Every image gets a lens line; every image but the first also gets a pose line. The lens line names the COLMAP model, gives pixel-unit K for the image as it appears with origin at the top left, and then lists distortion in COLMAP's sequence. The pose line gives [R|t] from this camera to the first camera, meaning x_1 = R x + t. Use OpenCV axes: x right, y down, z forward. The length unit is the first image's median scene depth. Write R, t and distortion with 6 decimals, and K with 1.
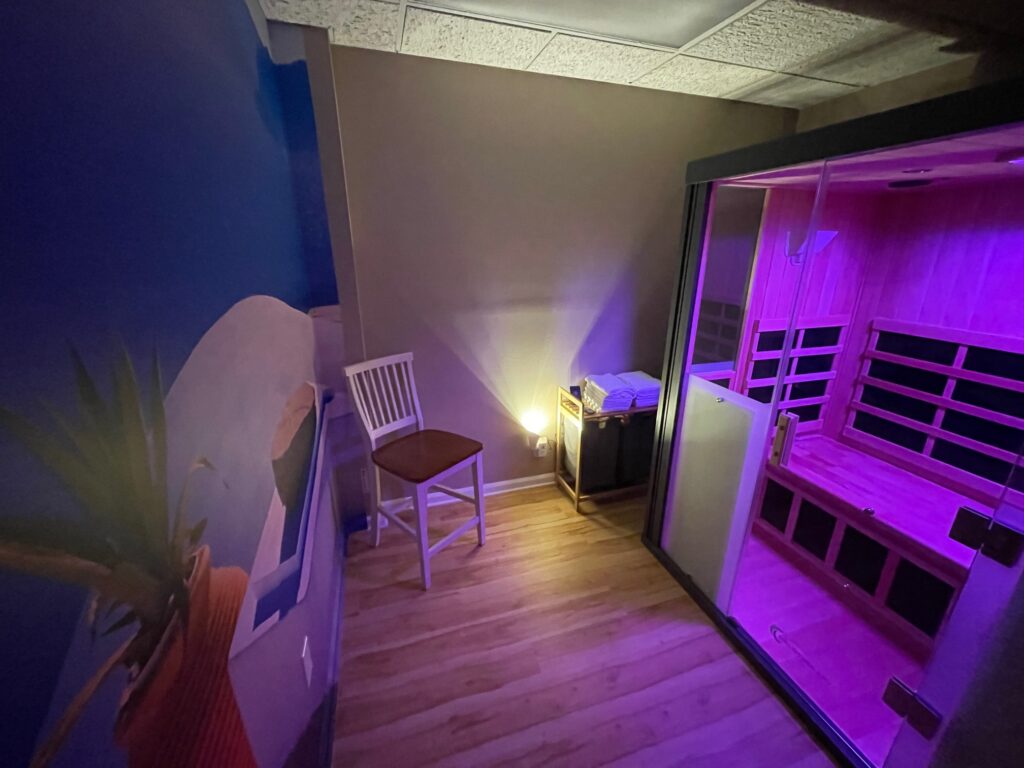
lens RADIAL K [[413.3, 0, 513.0], [0, 413.3, 381.5], [0, 0, 1]] dist [-0.001413, 0.000113]
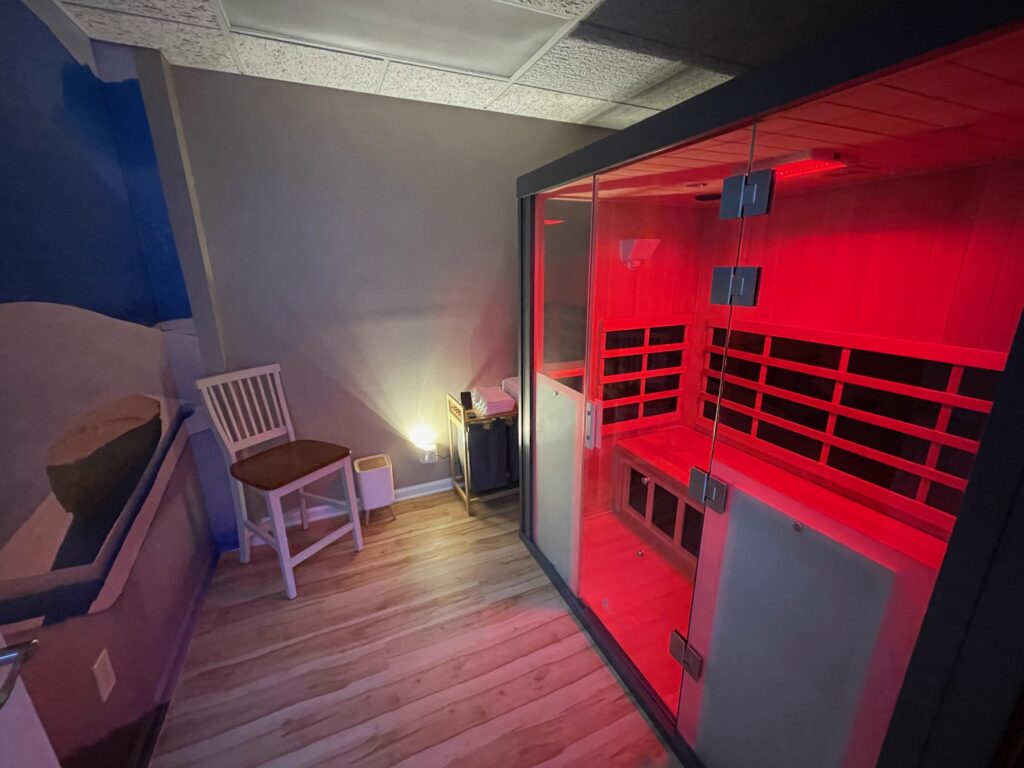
lens RADIAL K [[413.3, 0, 513.0], [0, 413.3, 381.5], [0, 0, 1]] dist [-0.001413, 0.000113]
pose [[0.994241, -0.044162, 0.097640, 0.241046], [0.048261, 0.998033, -0.040023, 0.043478], [-0.095680, 0.044504, 0.994417, -0.056421]]
